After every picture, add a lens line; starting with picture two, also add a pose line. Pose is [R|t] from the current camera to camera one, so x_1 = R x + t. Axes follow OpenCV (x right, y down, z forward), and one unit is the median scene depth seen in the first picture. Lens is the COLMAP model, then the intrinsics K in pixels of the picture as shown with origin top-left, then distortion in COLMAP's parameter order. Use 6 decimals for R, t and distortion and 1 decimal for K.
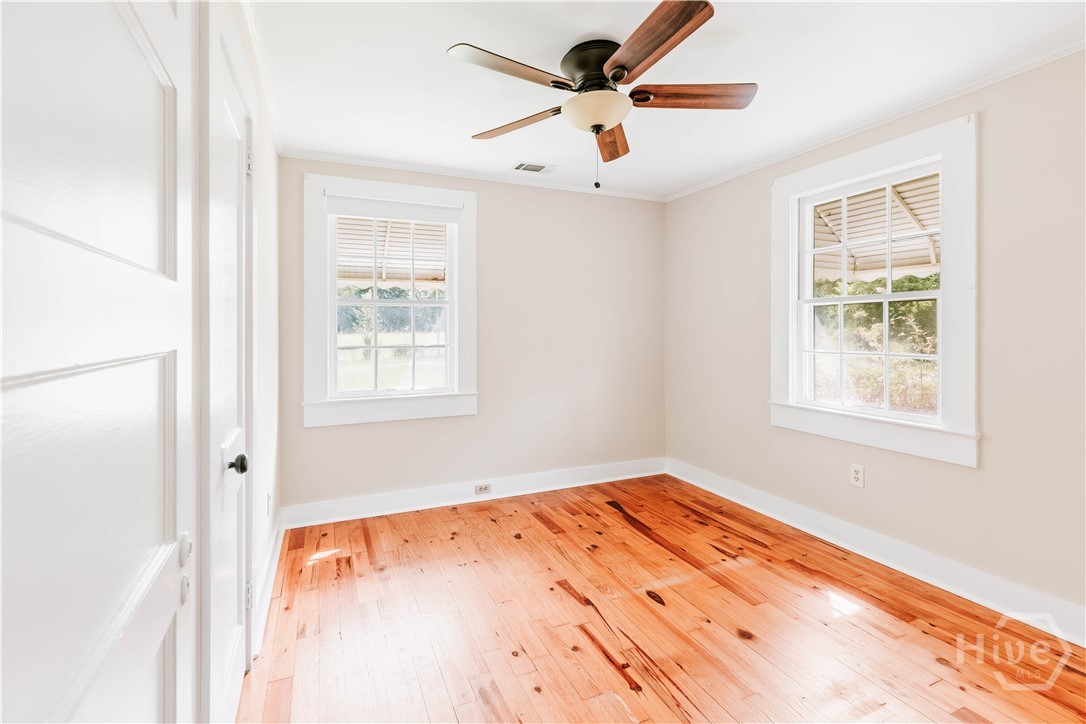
lens RADIAL K [[502.2, 0, 549.4], [0, 502.2, 340.7], [0, 0, 1]] dist [0.001638, 0.000158]
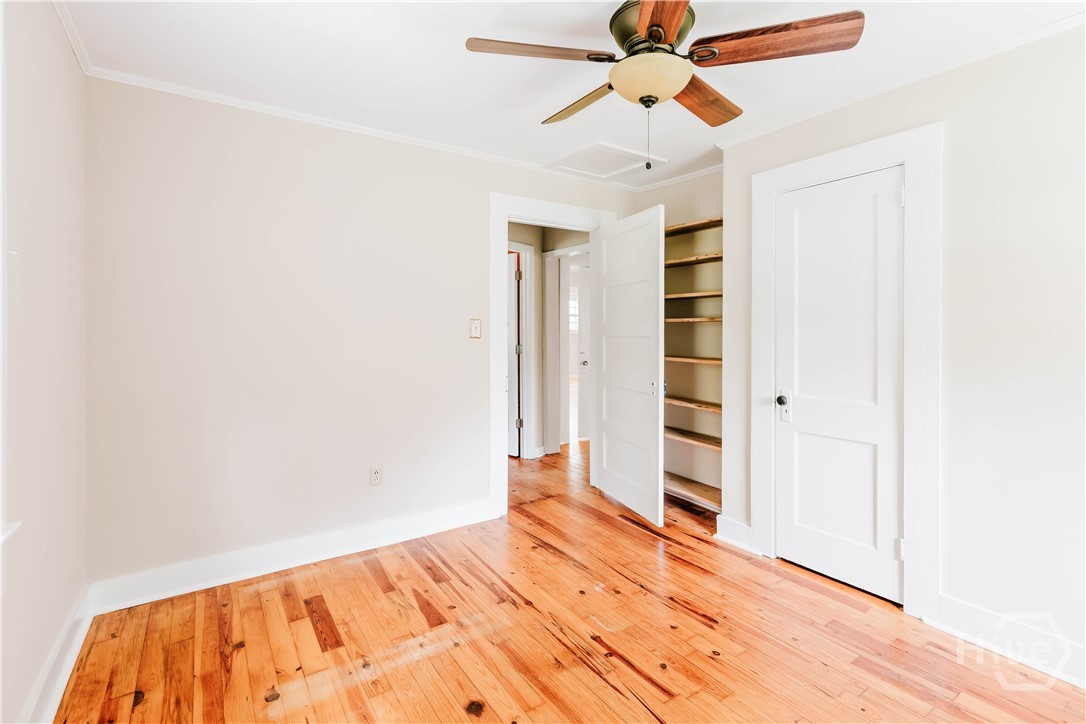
lens RADIAL K [[502.2, 0, 549.4], [0, 502.2, 340.7], [0, 0, 1]] dist [0.001638, 0.000158]
pose [[-0.984482, 0.002083, -0.175471, 0.446274], [-0.001845, 0.999751, 0.022216, -0.025609], [0.175473, 0.022195, -0.984234, 1.956412]]
